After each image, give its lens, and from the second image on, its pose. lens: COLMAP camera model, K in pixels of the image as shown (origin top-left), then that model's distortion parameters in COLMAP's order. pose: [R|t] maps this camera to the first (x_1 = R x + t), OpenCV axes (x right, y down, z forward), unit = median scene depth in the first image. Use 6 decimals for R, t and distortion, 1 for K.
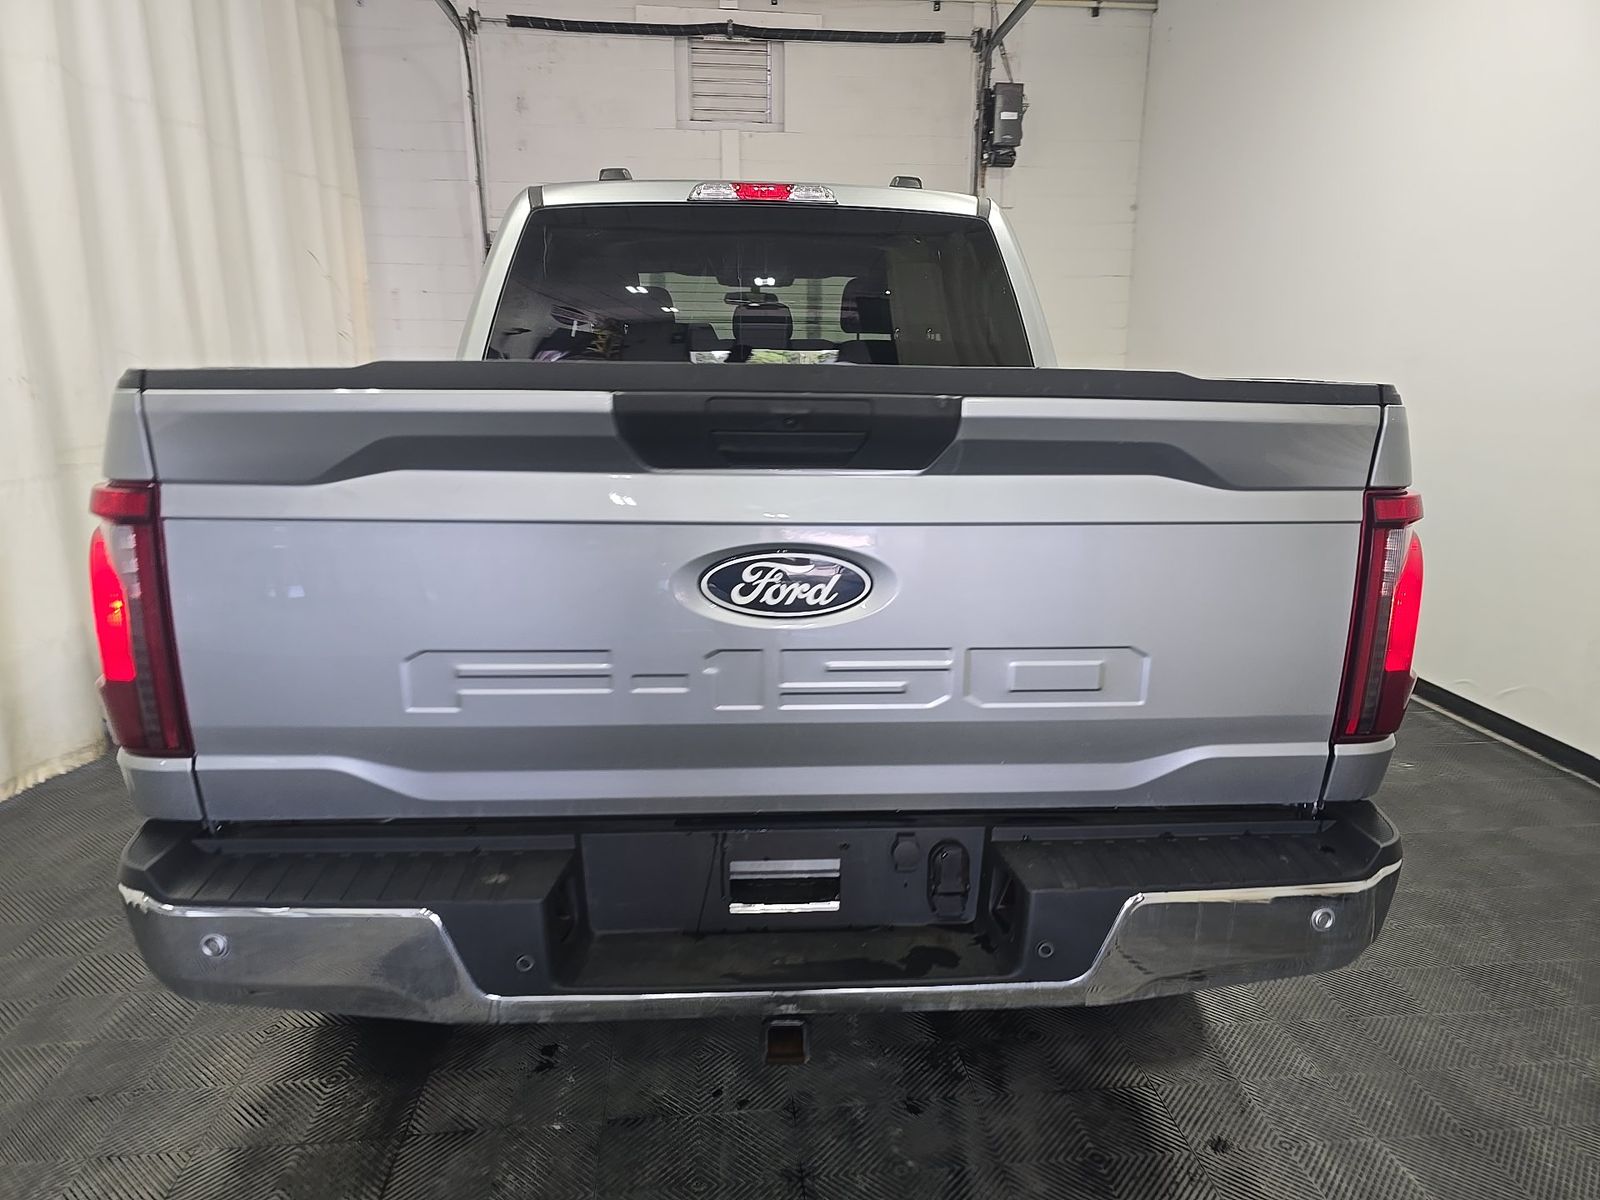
lens RADIAL K [[1060.1, 0, 826.7], [0, 1060.1, 601.5], [0, 0, 1]] dist [0.068843, -0.059114]
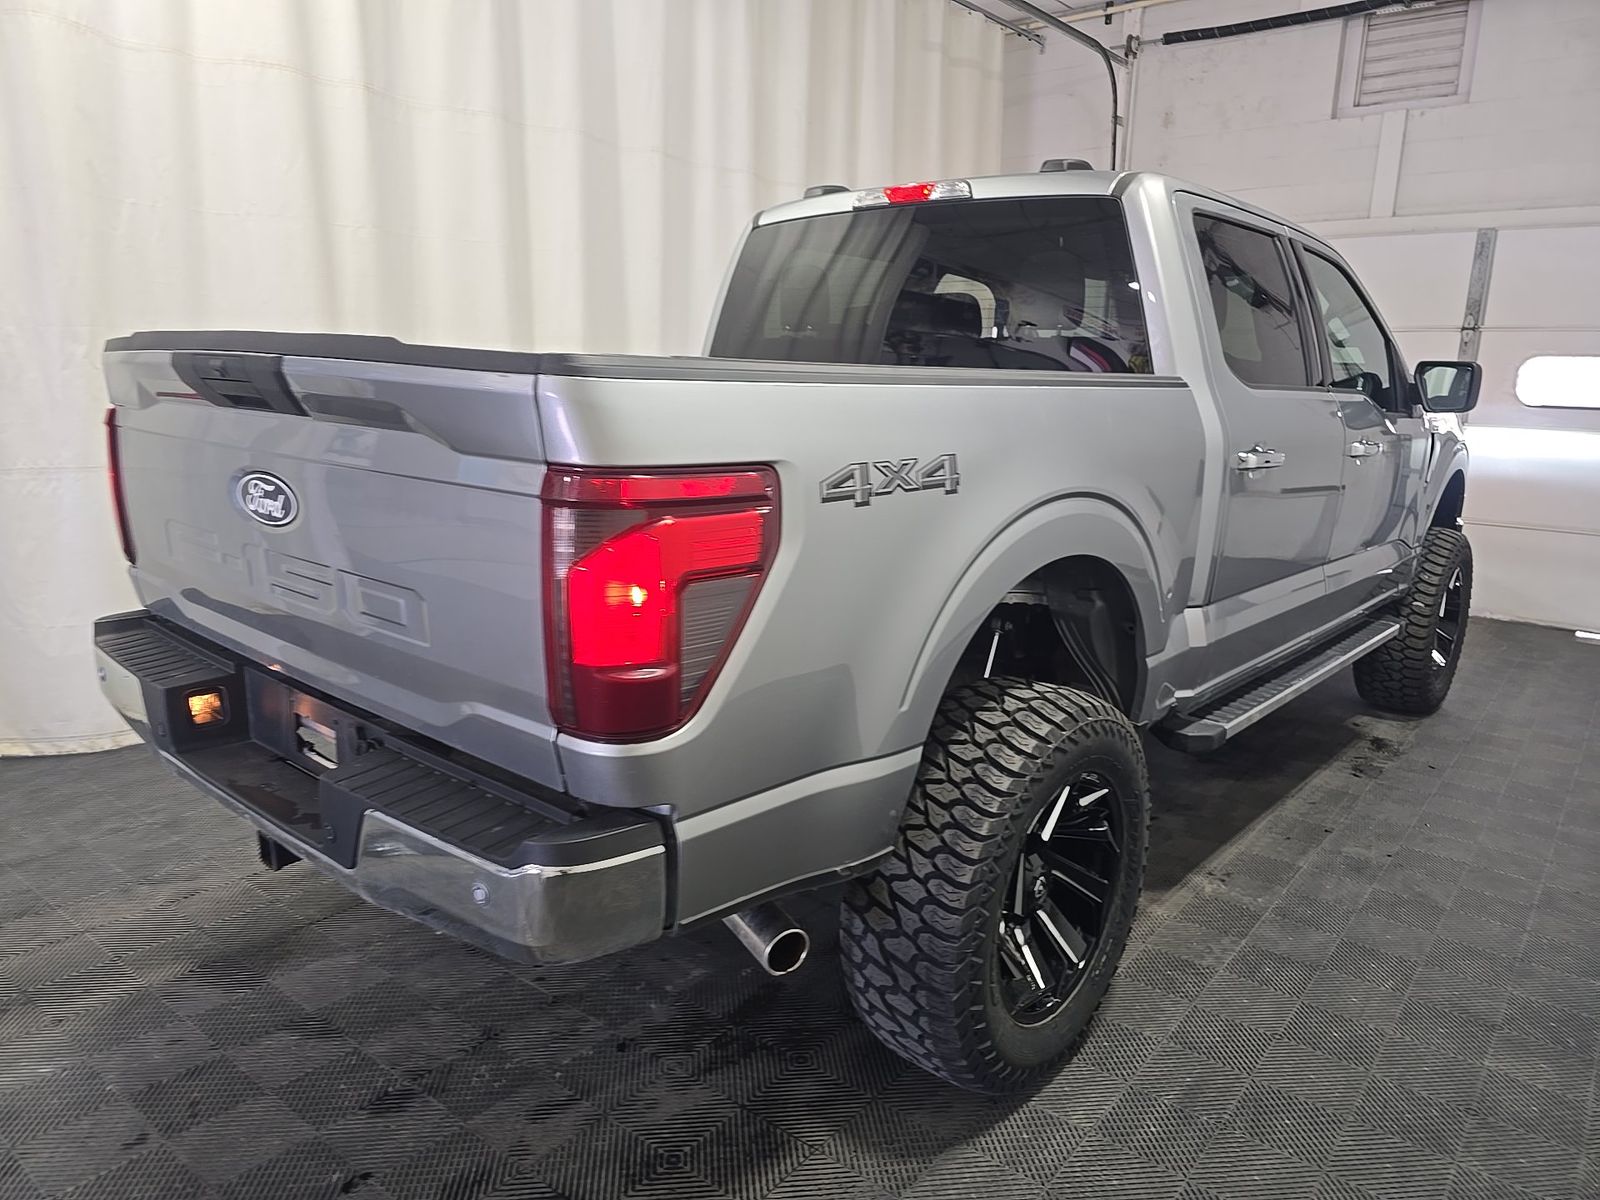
lens RADIAL K [[1060.1, 0, 826.7], [0, 1060.1, 601.5], [0, 0, 1]] dist [0.068843, -0.059114]
pose [[0.713649, 0.159766, -0.682041, 0.646791], [-0.174161, 0.983539, 0.048158, -0.035491], [0.678508, 0.084417, 0.729727, 0.236105]]
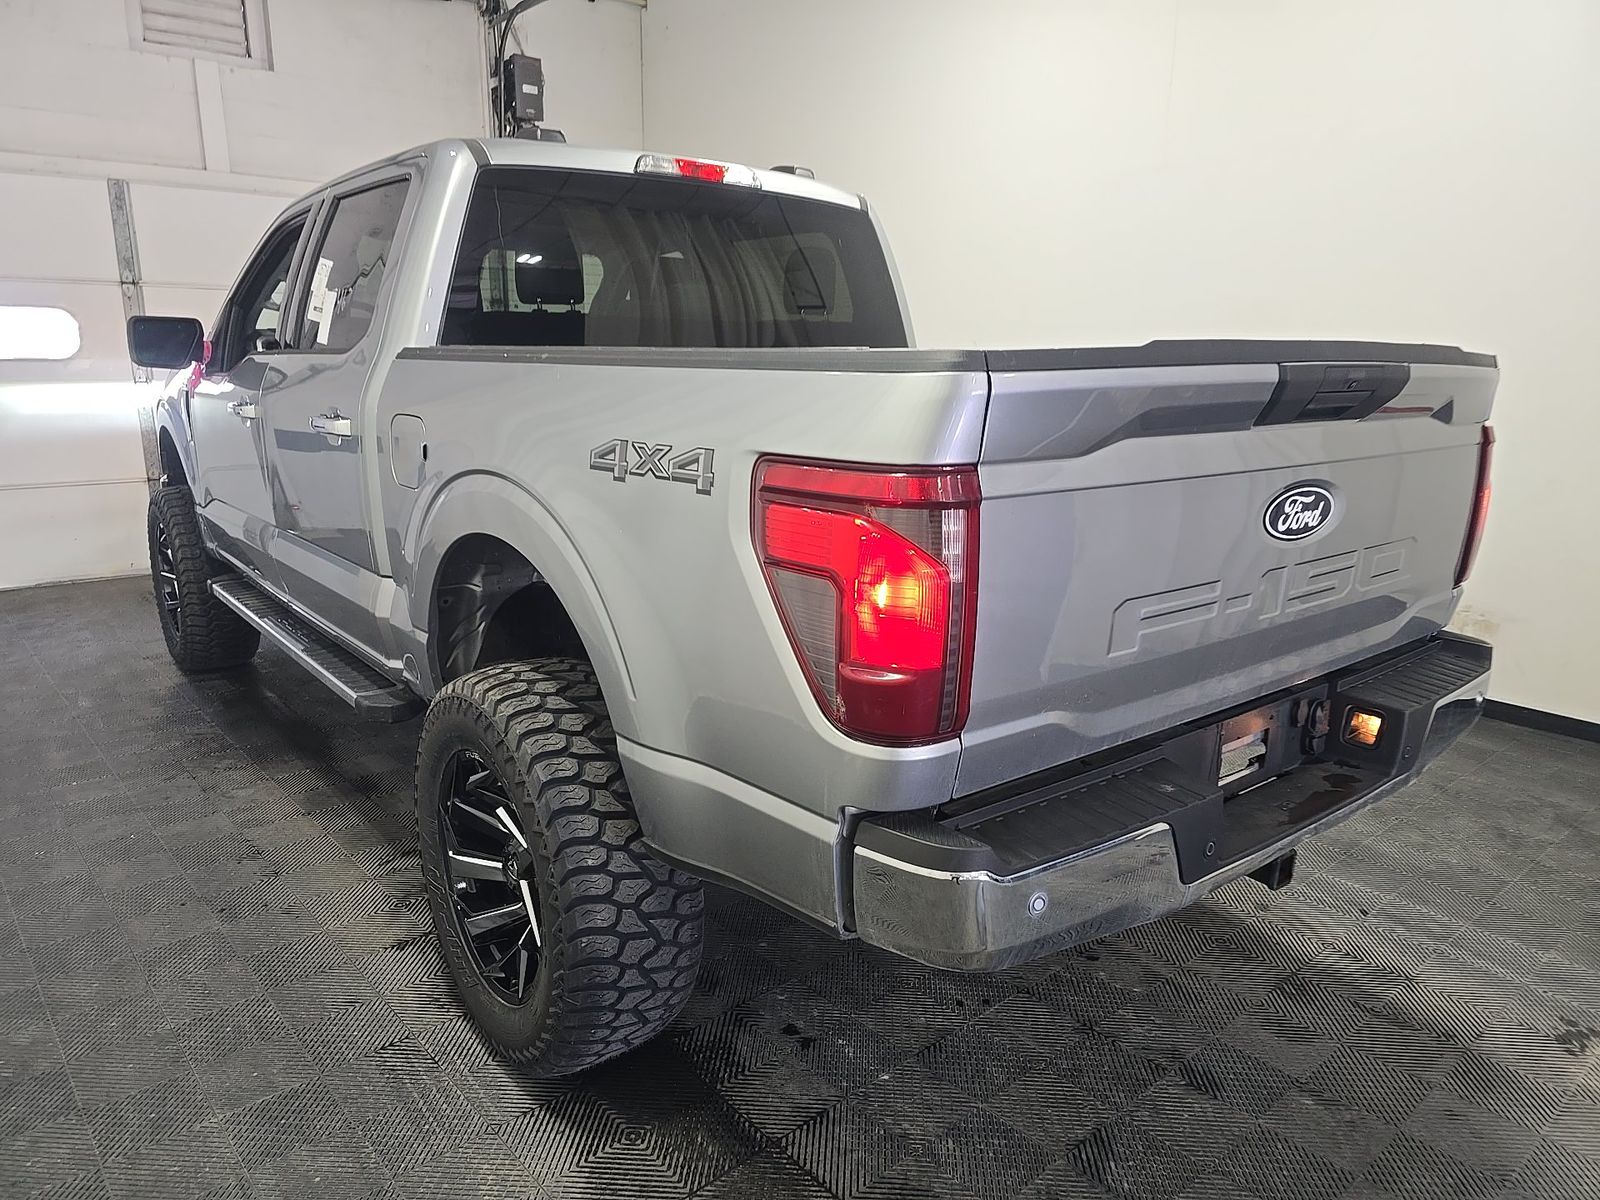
lens RADIAL K [[1060.1, 0, 826.7], [0, 1060.1, 601.5], [0, 0, 1]] dist [0.068843, -0.059114]
pose [[0.821403, -0.133686, 0.554459, -0.579629], [0.123798, 0.990755, 0.055481, -0.024424], [-0.556750, 0.023068, 0.830359, 0.112717]]
